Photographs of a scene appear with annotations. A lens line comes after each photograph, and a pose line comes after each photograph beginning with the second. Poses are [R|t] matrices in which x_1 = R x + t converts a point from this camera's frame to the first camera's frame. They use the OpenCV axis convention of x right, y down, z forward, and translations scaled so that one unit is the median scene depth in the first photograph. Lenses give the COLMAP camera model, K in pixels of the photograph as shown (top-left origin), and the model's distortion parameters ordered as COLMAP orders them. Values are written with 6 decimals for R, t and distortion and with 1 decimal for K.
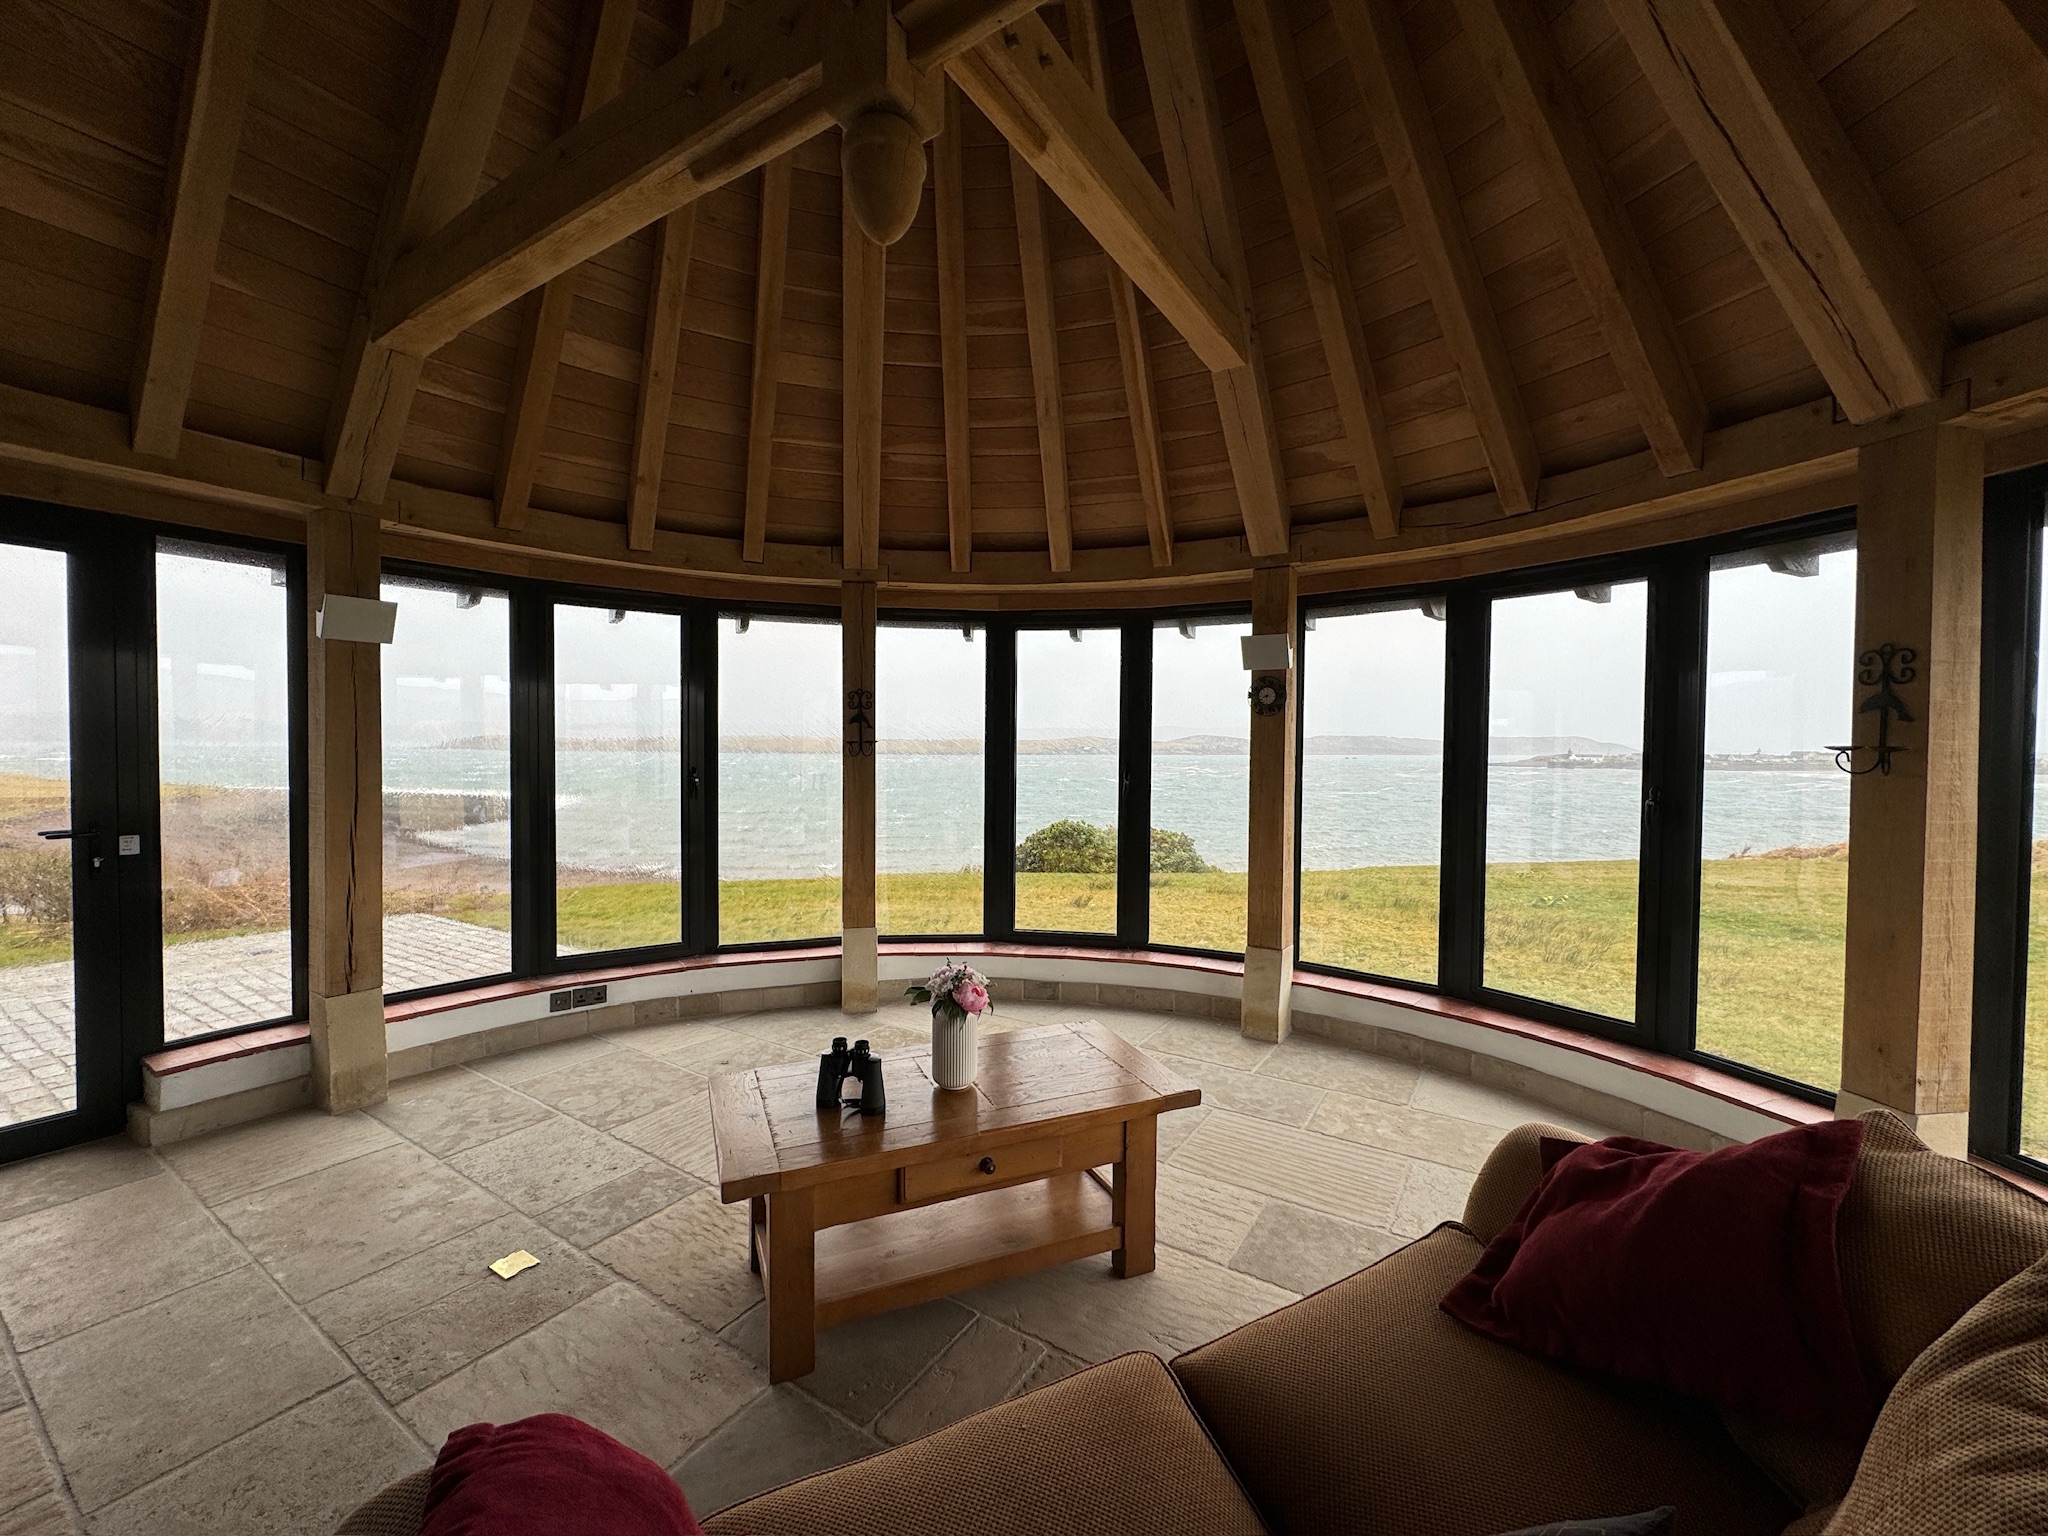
lens RADIAL K [[824.6, 0, 1020.7], [0, 824.6, 767.6], [0, 0, 1]] dist [0.007212, -0.001222]
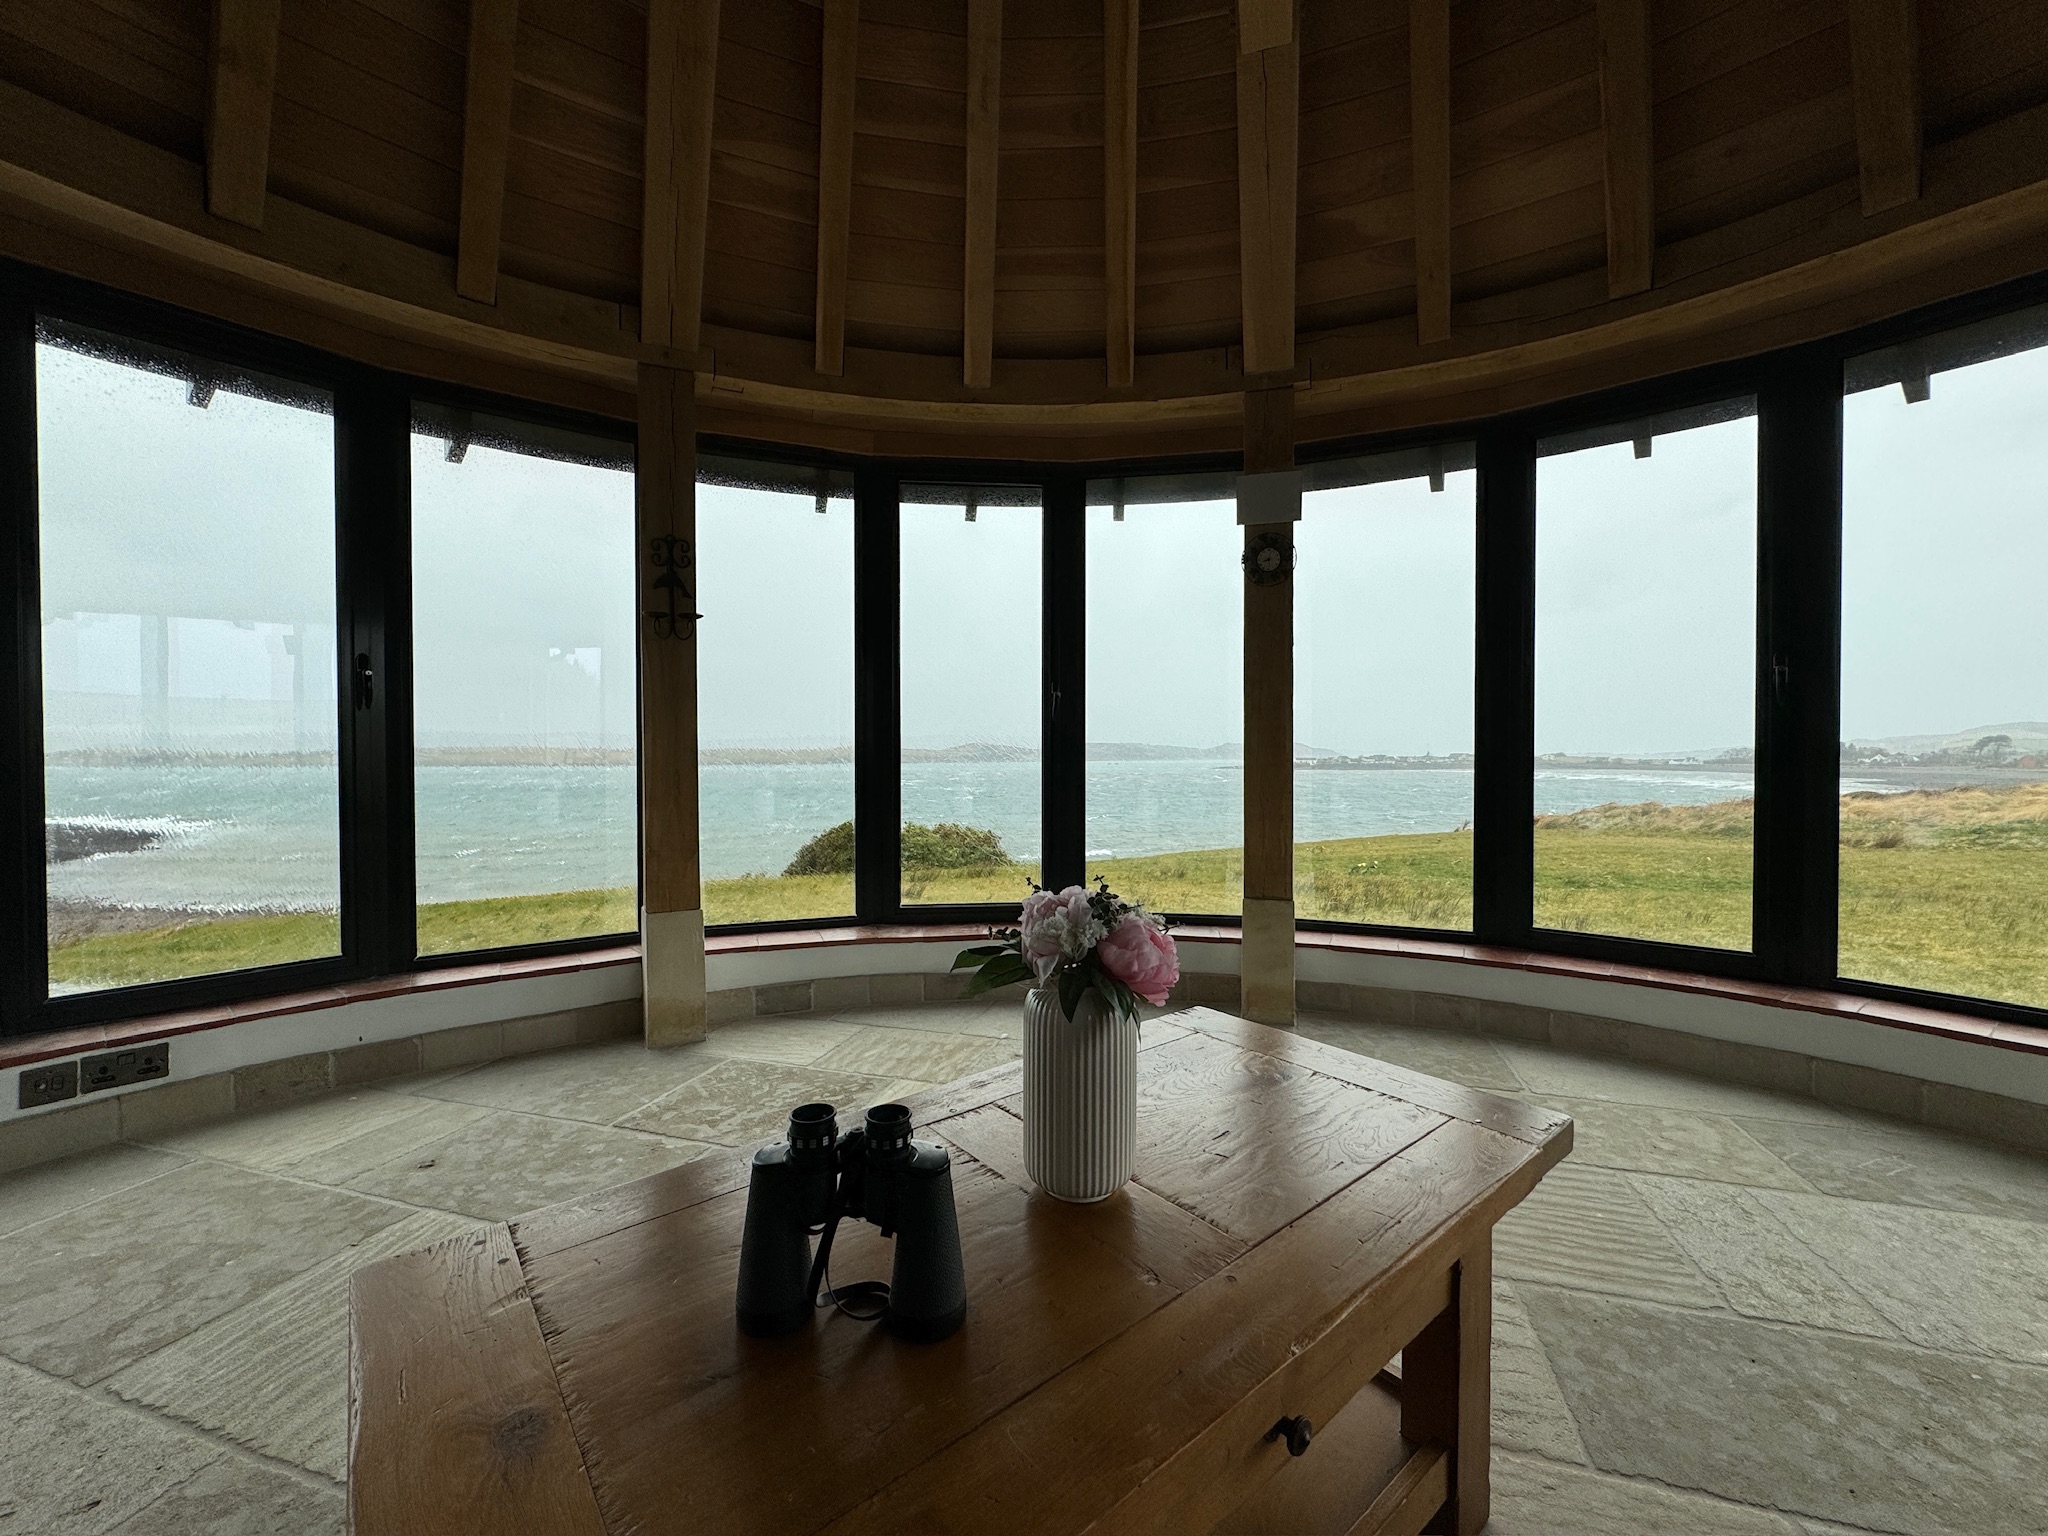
lens RADIAL K [[824.6, 0, 1027.2], [0, 824.6, 763.5], [0, 0, 1]] dist [0.007212, -0.001222]
pose [[0.961169, -0.011691, 0.275711, -0.118193], [0.015842, 0.999792, -0.012834, 0.101305], [-0.275504, 0.016703, 0.961155, 0.340011]]
